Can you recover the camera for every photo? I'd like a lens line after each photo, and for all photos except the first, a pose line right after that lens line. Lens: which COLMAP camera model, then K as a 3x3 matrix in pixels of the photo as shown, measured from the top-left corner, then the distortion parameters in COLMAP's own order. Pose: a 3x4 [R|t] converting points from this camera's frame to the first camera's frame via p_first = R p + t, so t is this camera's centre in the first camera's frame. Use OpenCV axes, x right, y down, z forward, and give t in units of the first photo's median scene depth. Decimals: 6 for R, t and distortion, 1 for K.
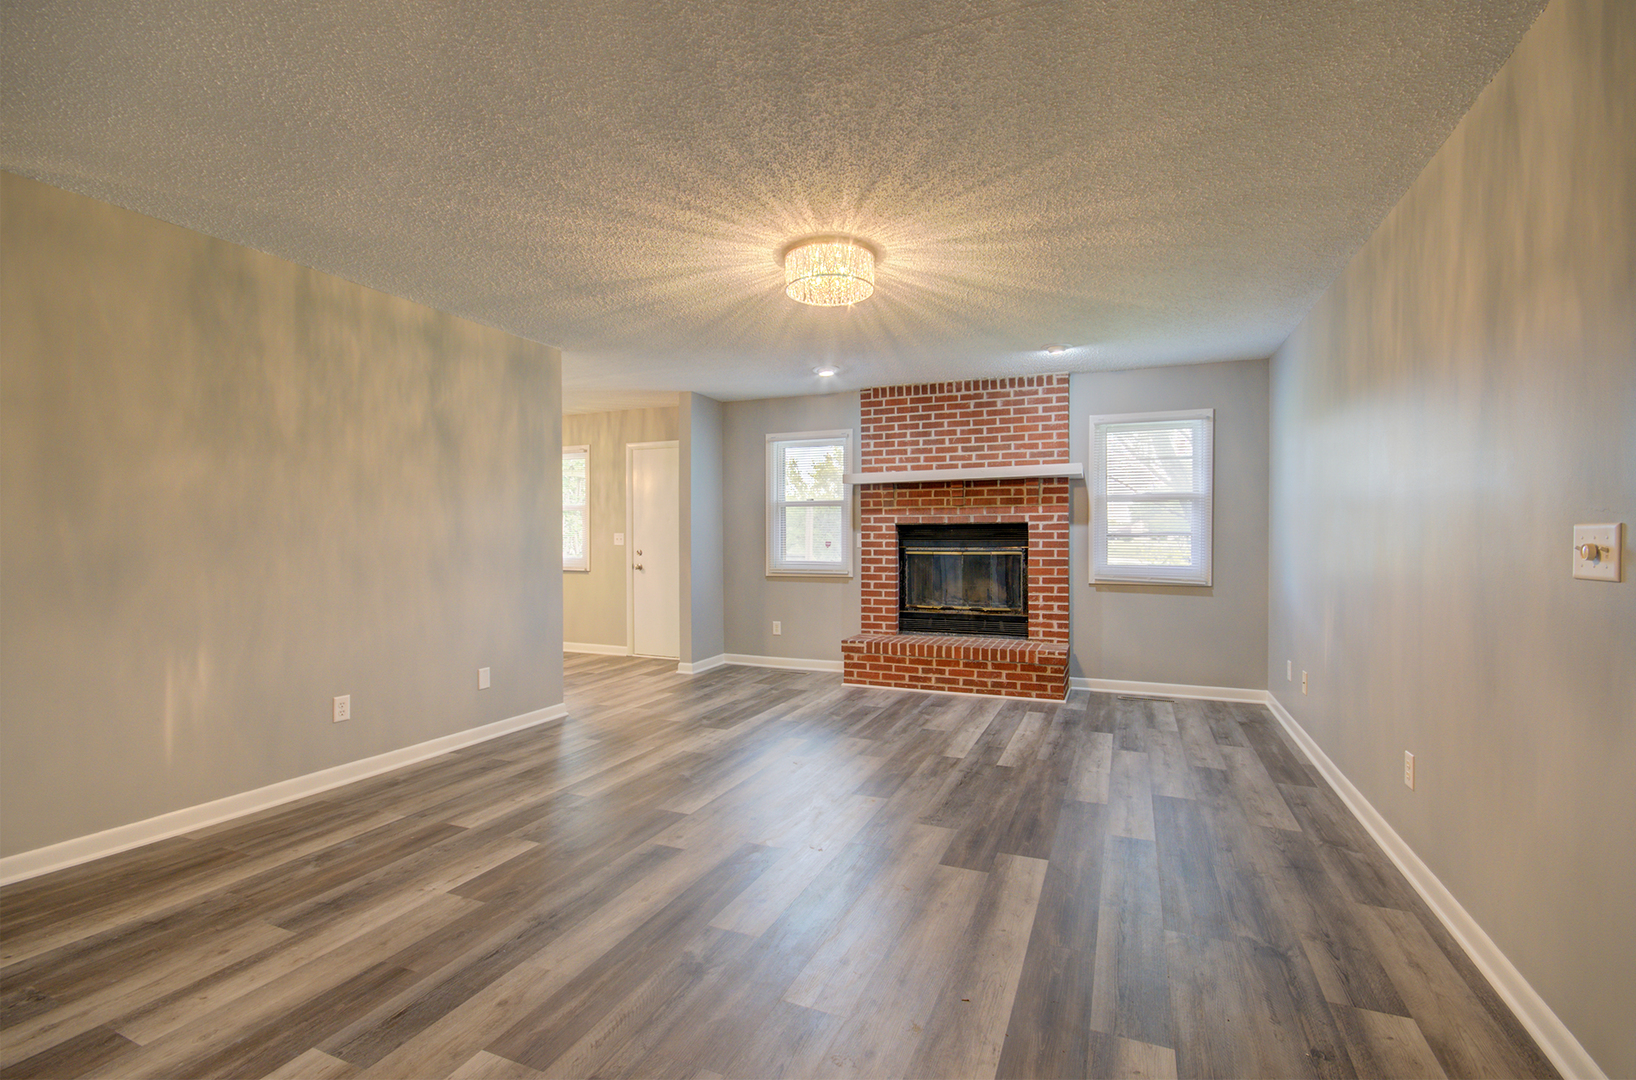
lens RADIAL K [[730.1, 0, 806.1], [0, 730.1, 539.7], [0, 0, 1]] dist [0.001996, -0.010951]
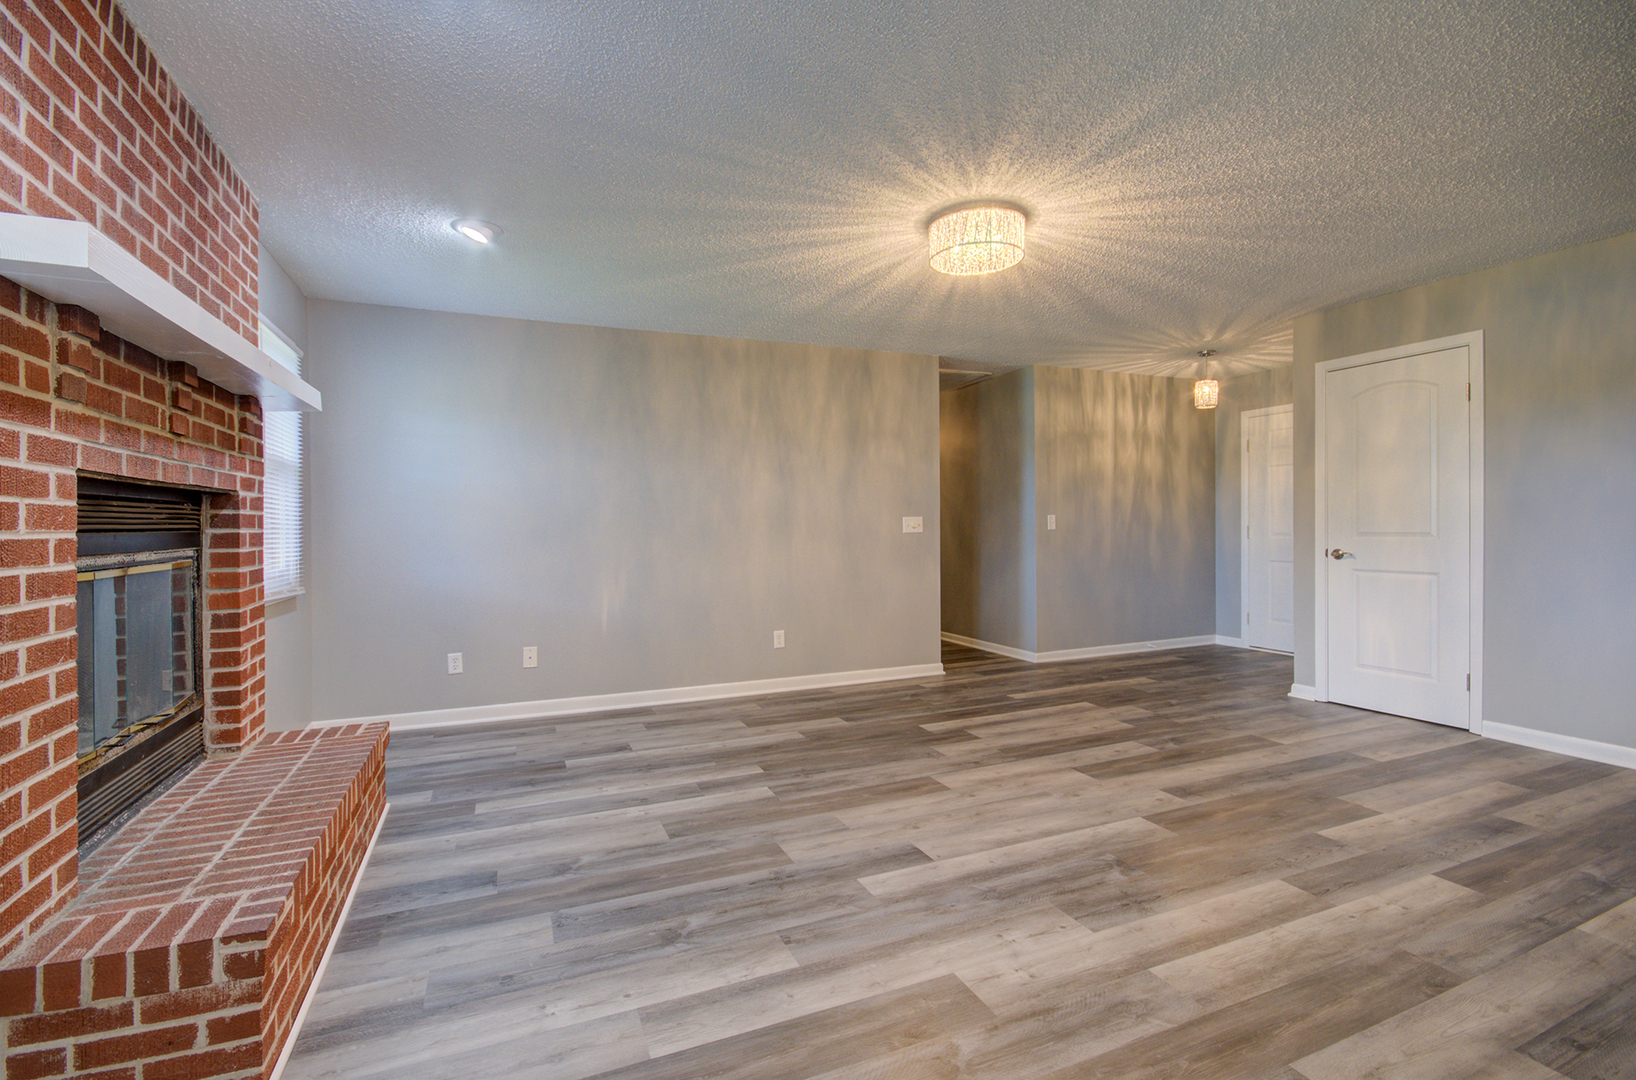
lens RADIAL K [[730.1, 0, 806.1], [0, 730.1, 539.7], [0, 0, 1]] dist [0.001996, -0.010951]
pose [[-0.733345, -0.003126, 0.679849, -0.410768], [0.013729, 0.999717, 0.019406, 0.002362], [-0.679718, 0.023565, -0.733095, 1.687127]]
